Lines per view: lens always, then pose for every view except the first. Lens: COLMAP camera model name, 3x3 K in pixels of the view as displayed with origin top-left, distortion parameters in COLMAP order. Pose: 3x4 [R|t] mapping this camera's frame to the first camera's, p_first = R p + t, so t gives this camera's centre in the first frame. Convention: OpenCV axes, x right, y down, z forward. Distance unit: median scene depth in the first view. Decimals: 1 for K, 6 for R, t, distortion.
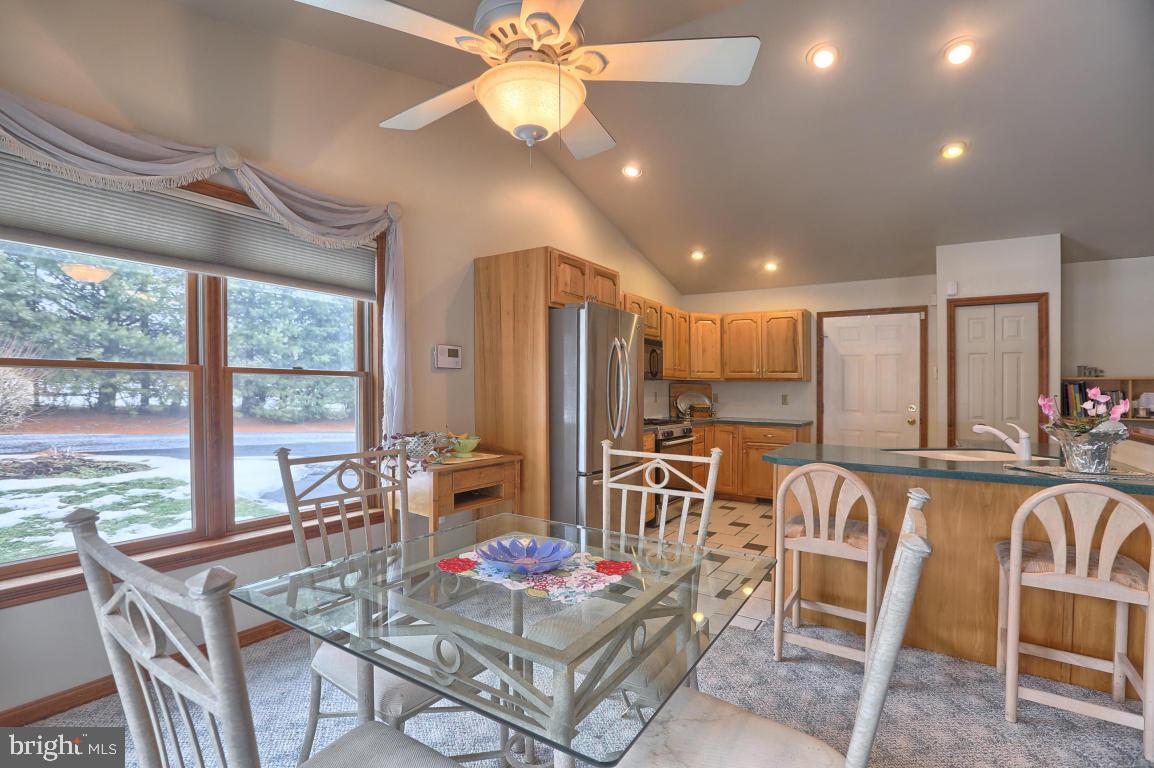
lens RADIAL K [[528.8, 0, 574.1], [0, 528.8, 384.6], [0, 0, 1]] dist [-0.051741, 0.016954]
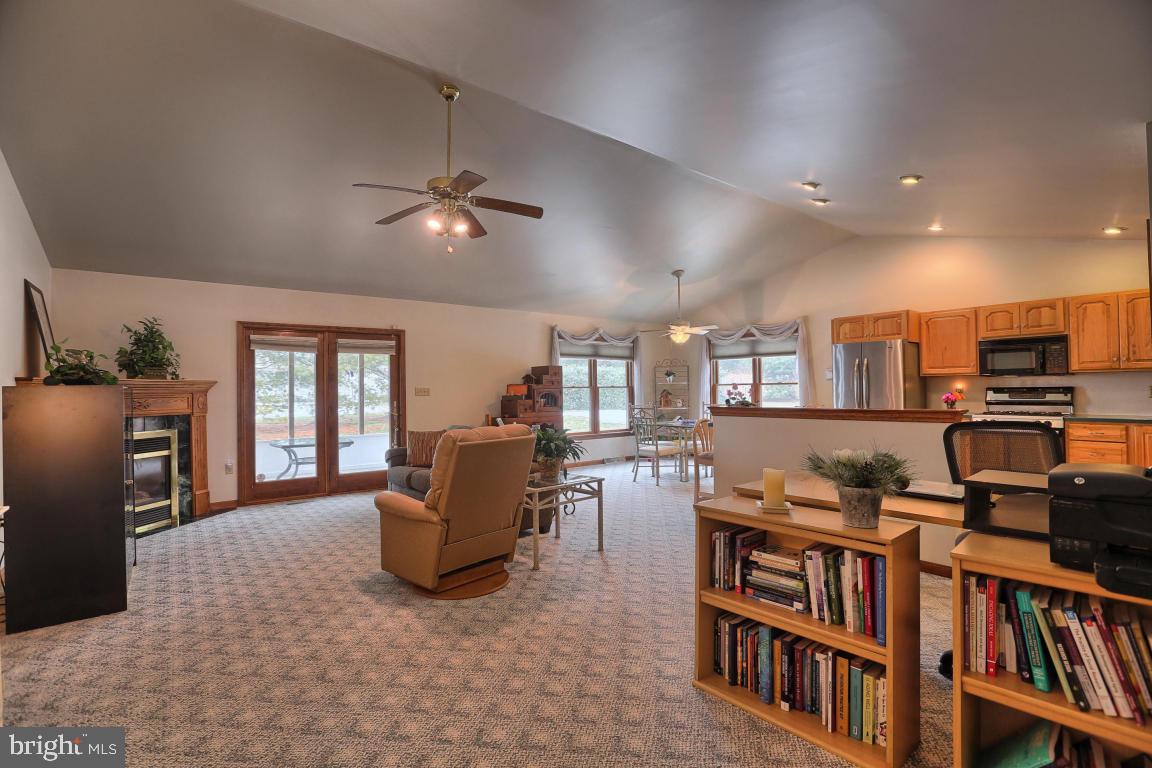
lens RADIAL K [[527.9, 0, 573.1], [0, 527.9, 384.6], [0, 0, 1]] dist [-0.051741, 0.016954]
pose [[-0.314628, -0.020045, -0.949003, 1.607880], [0.015009, 0.999547, -0.026089, 0.024959], [0.949096, -0.022452, -0.314185, 0.485918]]
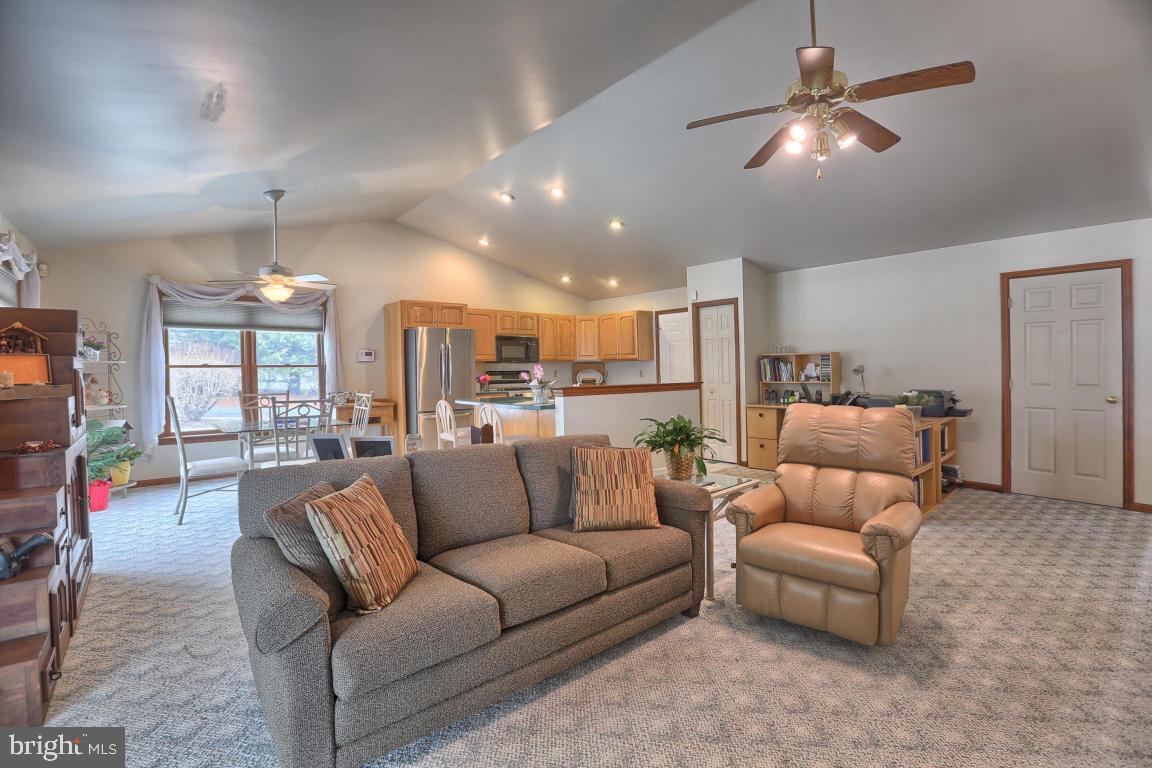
lens RADIAL K [[527.9, 0, 573.1], [0, 527.9, 384.6], [0, 0, 1]] dist [-0.051741, 0.016954]
pose [[0.957335, -0.013458, -0.288666, 0.837385], [0.023995, 0.999167, 0.032996, 0.008297], [0.287981, -0.038515, 0.956861, -0.538440]]
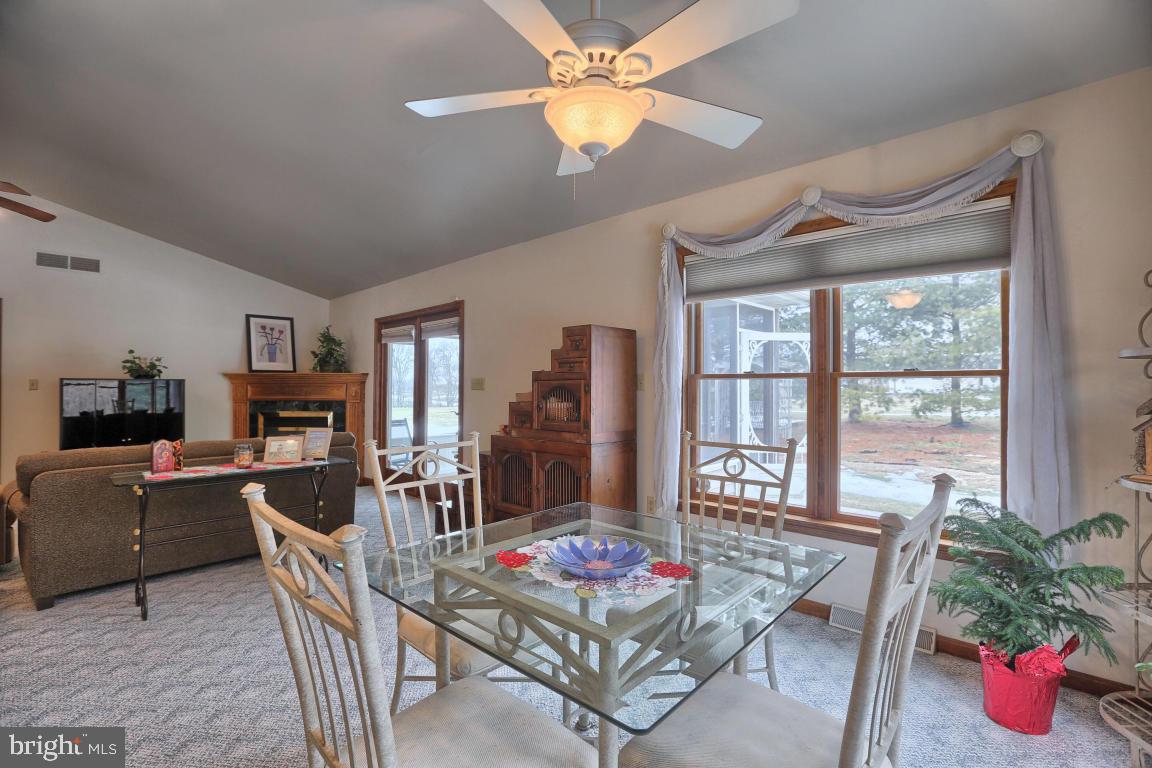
lens RADIAL K [[527.9, 0, 573.1], [0, 527.9, 384.6], [0, 0, 1]] dist [-0.051741, 0.016954]
pose [[-0.986167, -0.015879, 0.164995, -0.060215], [-0.017672, 0.999800, -0.009403, 0.007187], [-0.164812, -0.012189, -0.986250, 0.611998]]
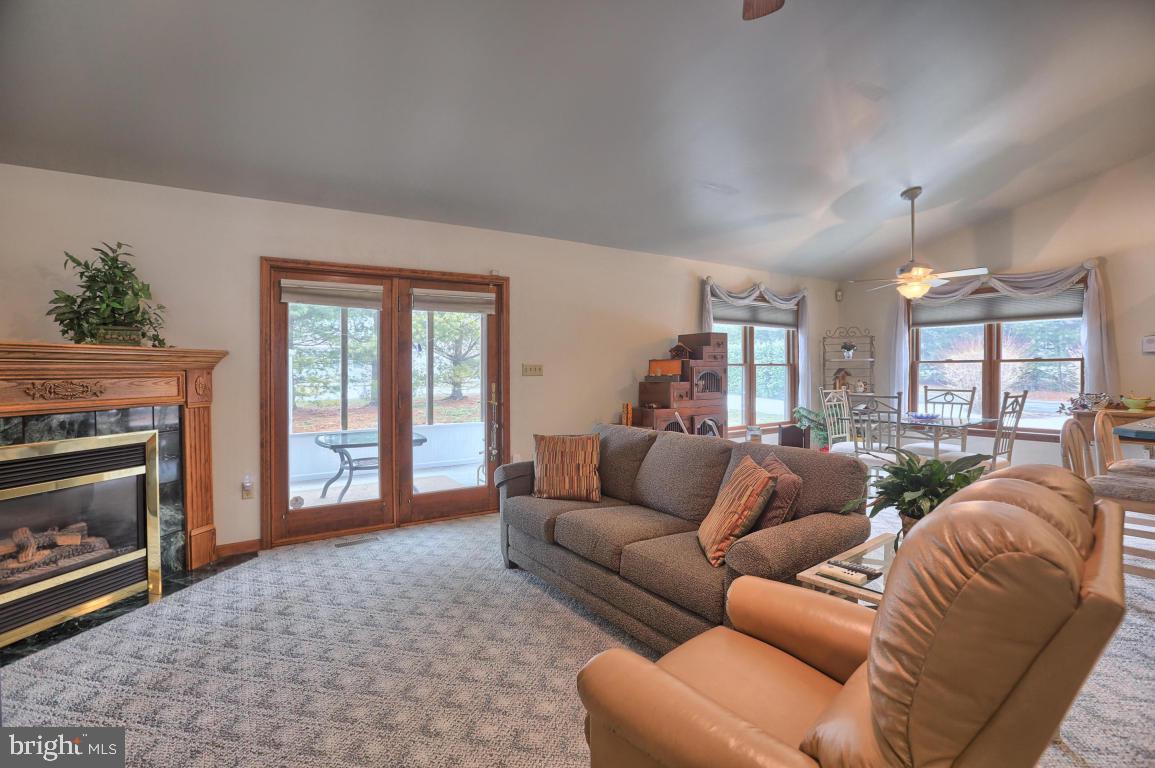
lens RADIAL K [[525.5, 0, 571.0], [0, 525.5, 369.6], [0, 0, 1]] dist [-0.022034, 0.000566]
pose [[-0.395971, -0.014070, -0.918155, 1.215186], [0.010233, 0.999753, -0.019734, 0.020080], [0.918206, -0.017210, -0.395729, 0.069479]]
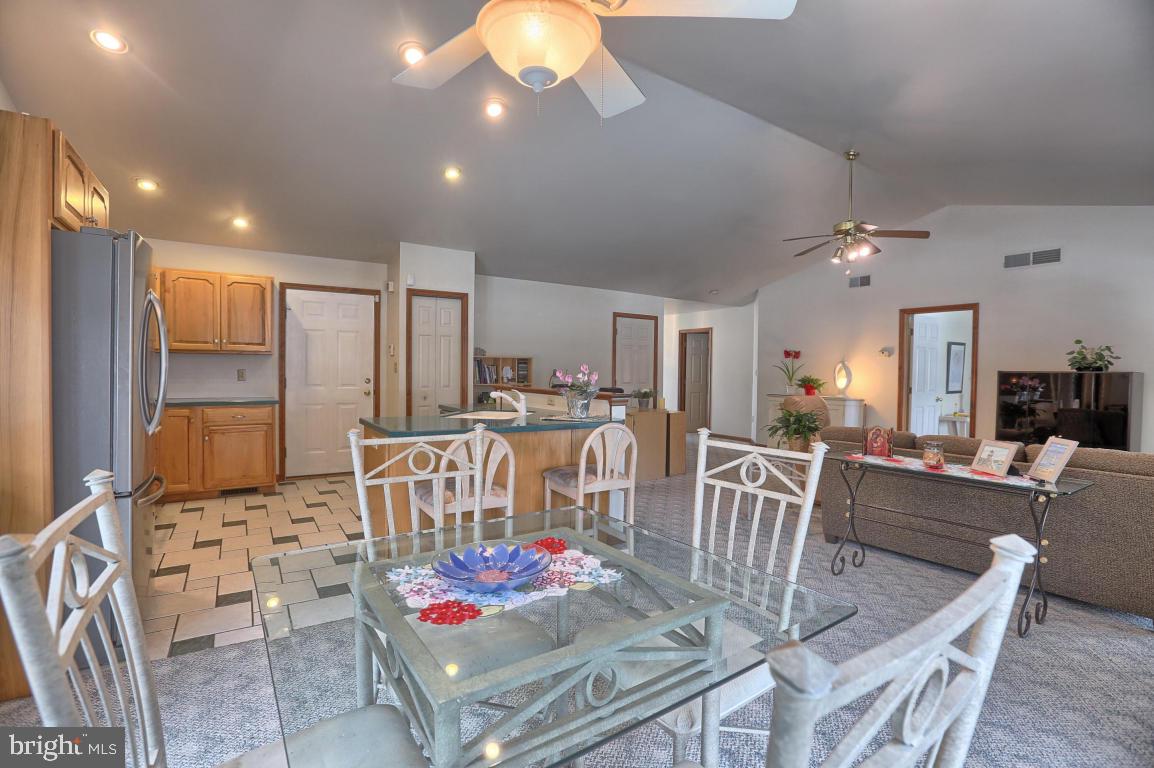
lens RADIAL K [[528.8, 0, 574.1], [0, 528.8, 384.6], [0, 0, 1]] dist [-0.051741, 0.016954]
pose [[0.390892, -0.033205, 0.919838, -0.249153], [-0.013608, 0.999031, 0.041847, -0.000238], [-0.920336, -0.028875, 0.390061, 0.177444]]
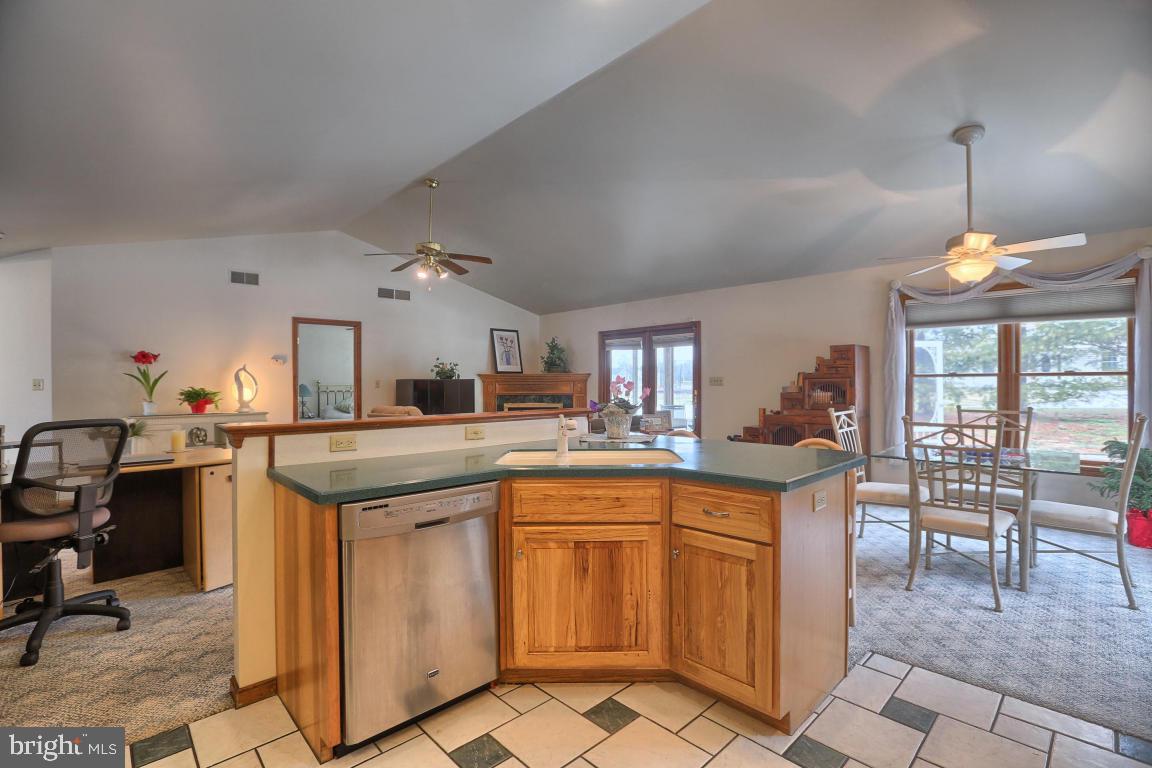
lens RADIAL K [[527.9, 0, 573.1], [0, 527.9, 384.6], [0, 0, 1]] dist [-0.051741, 0.016954]
pose [[-0.977307, -0.011499, 0.211514, 0.385286], [-0.012267, 0.999922, -0.002321, 0.017757], [-0.211471, -0.004863, -0.977372, 1.143367]]
